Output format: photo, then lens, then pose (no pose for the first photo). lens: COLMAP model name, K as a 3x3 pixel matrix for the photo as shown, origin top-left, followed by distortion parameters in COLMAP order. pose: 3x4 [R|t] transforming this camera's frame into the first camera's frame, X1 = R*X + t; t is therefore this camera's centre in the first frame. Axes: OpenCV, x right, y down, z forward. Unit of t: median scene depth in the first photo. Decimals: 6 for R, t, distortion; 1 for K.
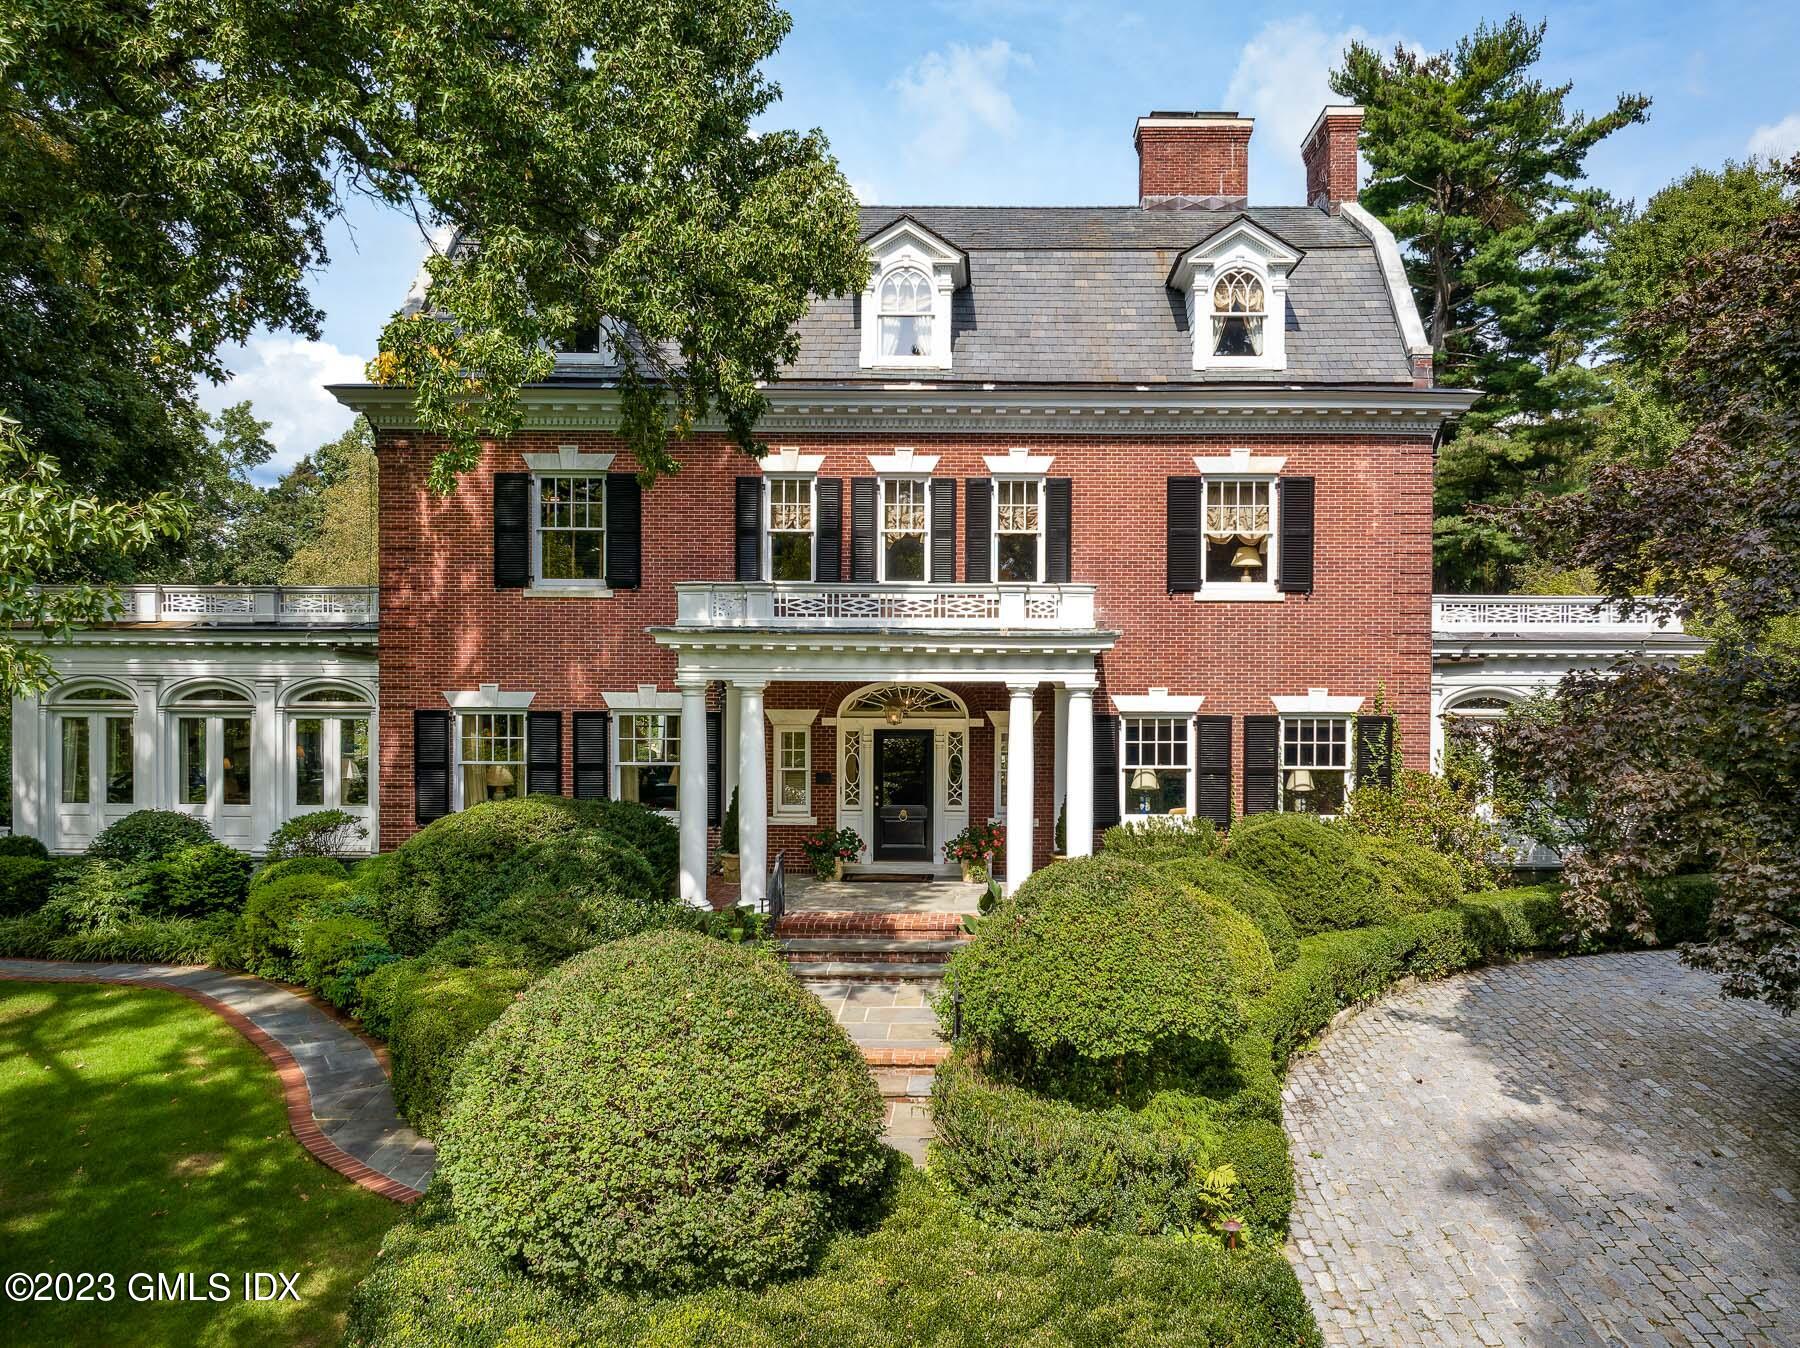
lens RADIAL K [[1216.2, 0, 966.9], [0, 1216.2, 651.9], [0, 0, 1]] dist [-0.019451, -0.017499]
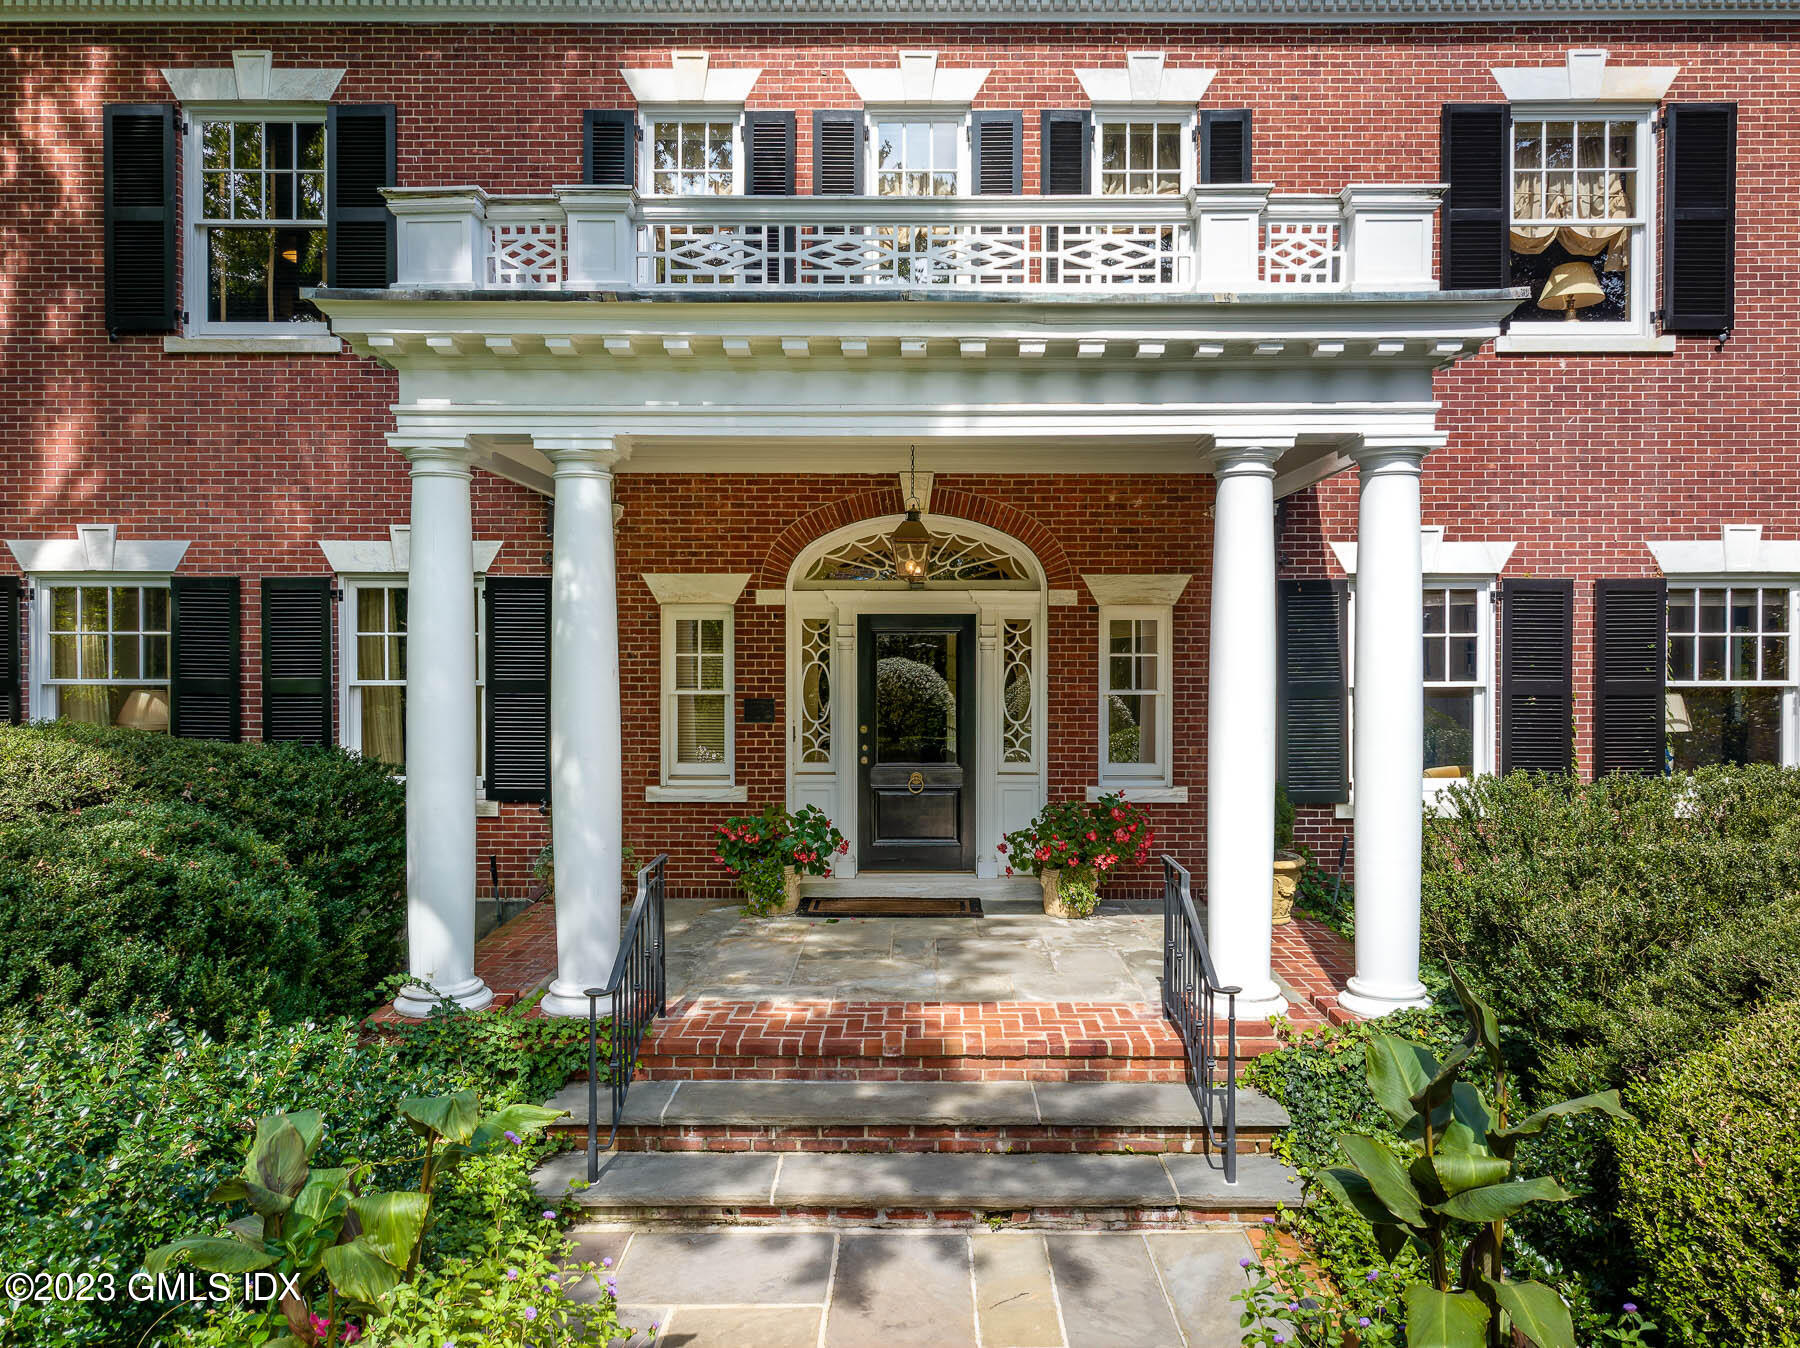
lens RADIAL K [[1216.2, 0, 902.6], [0, 1216.2, 663.6], [0, 0, 1]] dist [-0.019451, -0.017499]
pose [[0.999992, -0.003626, 0.001892, -0.060119], [0.003605, 0.999933, 0.011043, 0.080219], [-0.001932, -0.011036, 0.999937, 0.499374]]
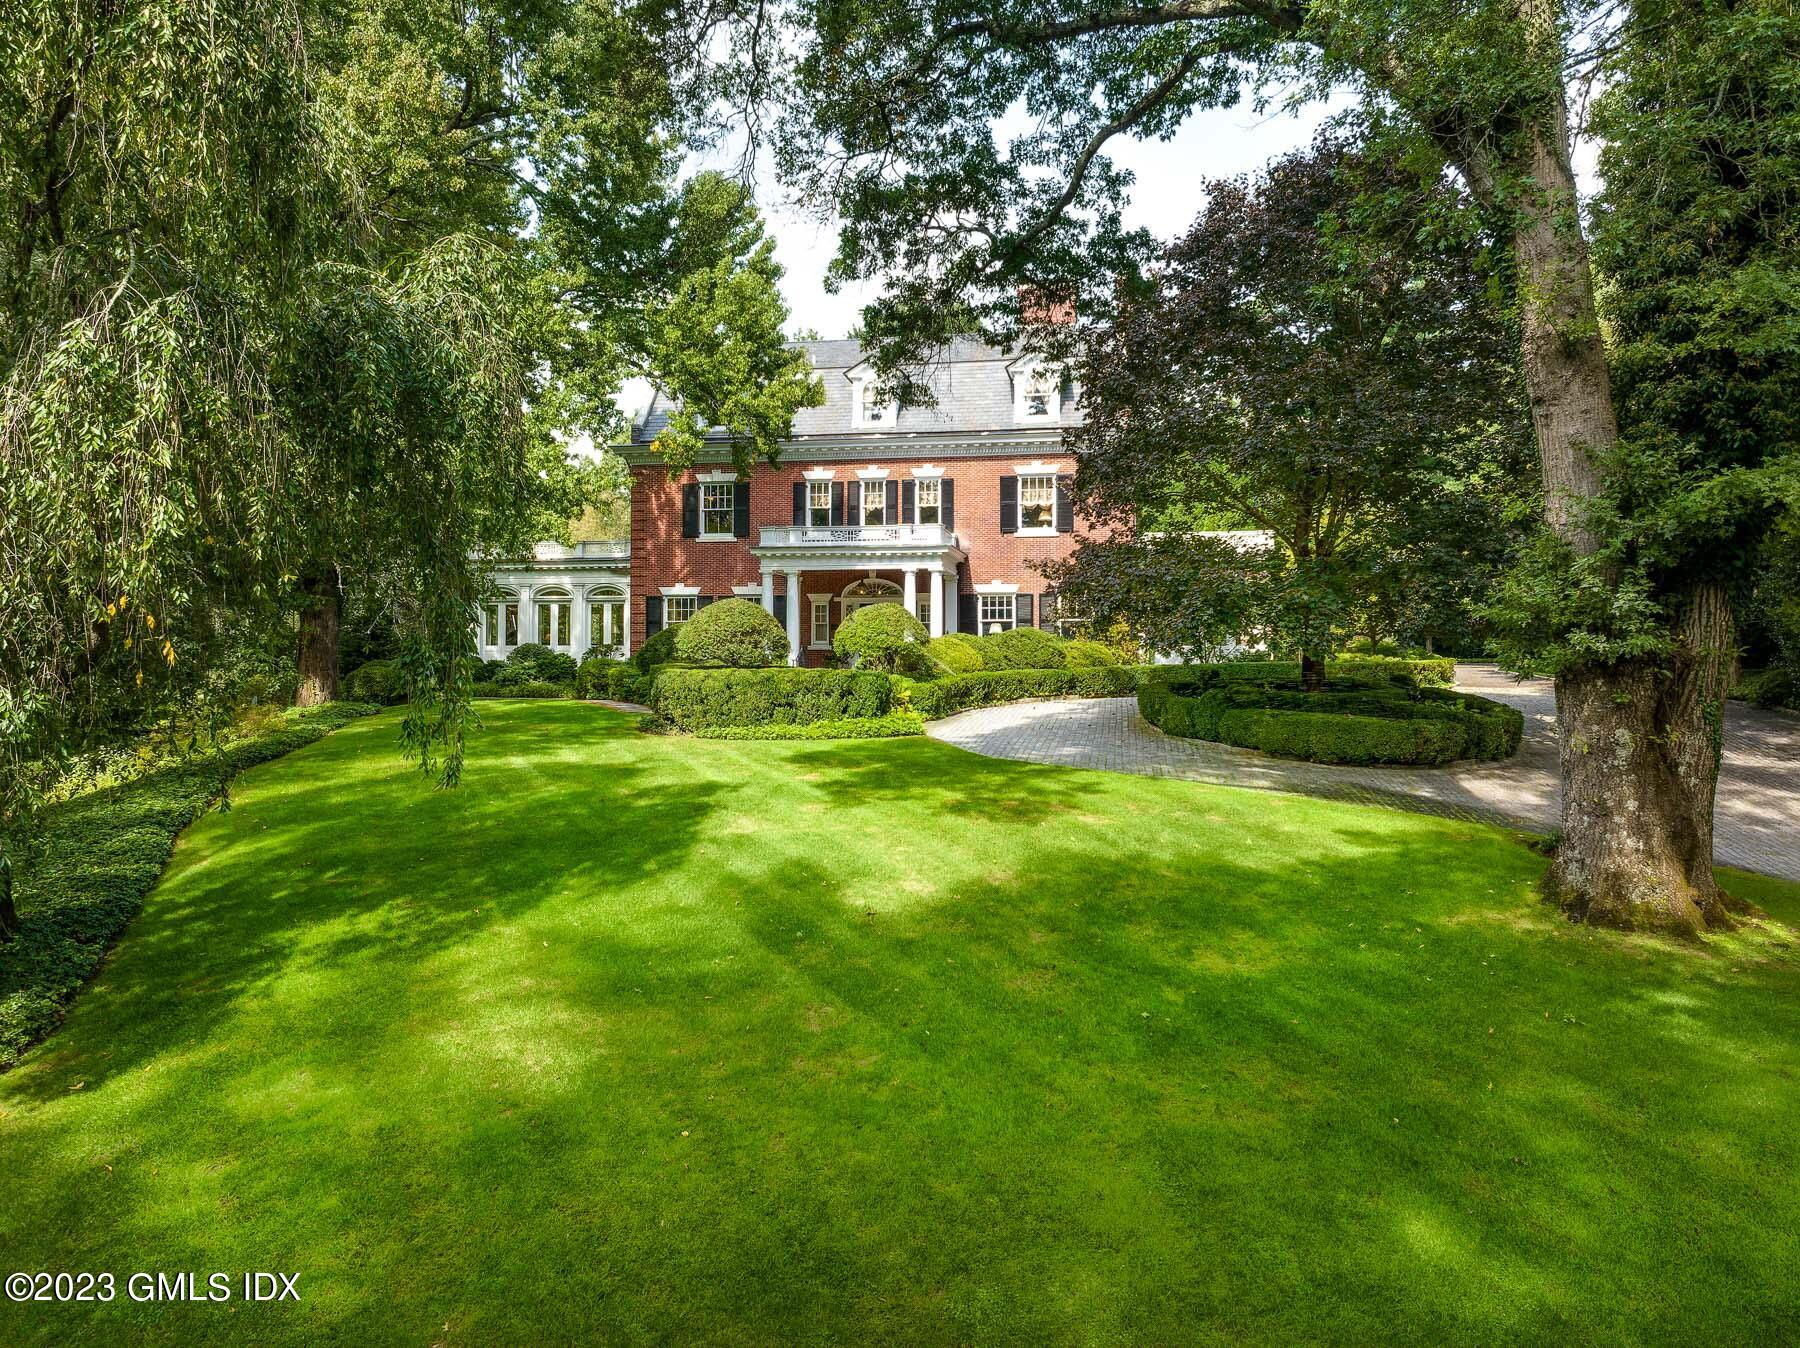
lens RADIAL K [[1216.2, 0, 894.4], [0, 1216.2, 661.7], [0, 0, 1]] dist [-0.019451, -0.017499]
pose [[0.983697, -0.002807, -0.179809, 0.353852], [0.001292, 0.999963, -0.008544, 0.181441], [0.179827, 0.008172, 0.983664, -1.017333]]
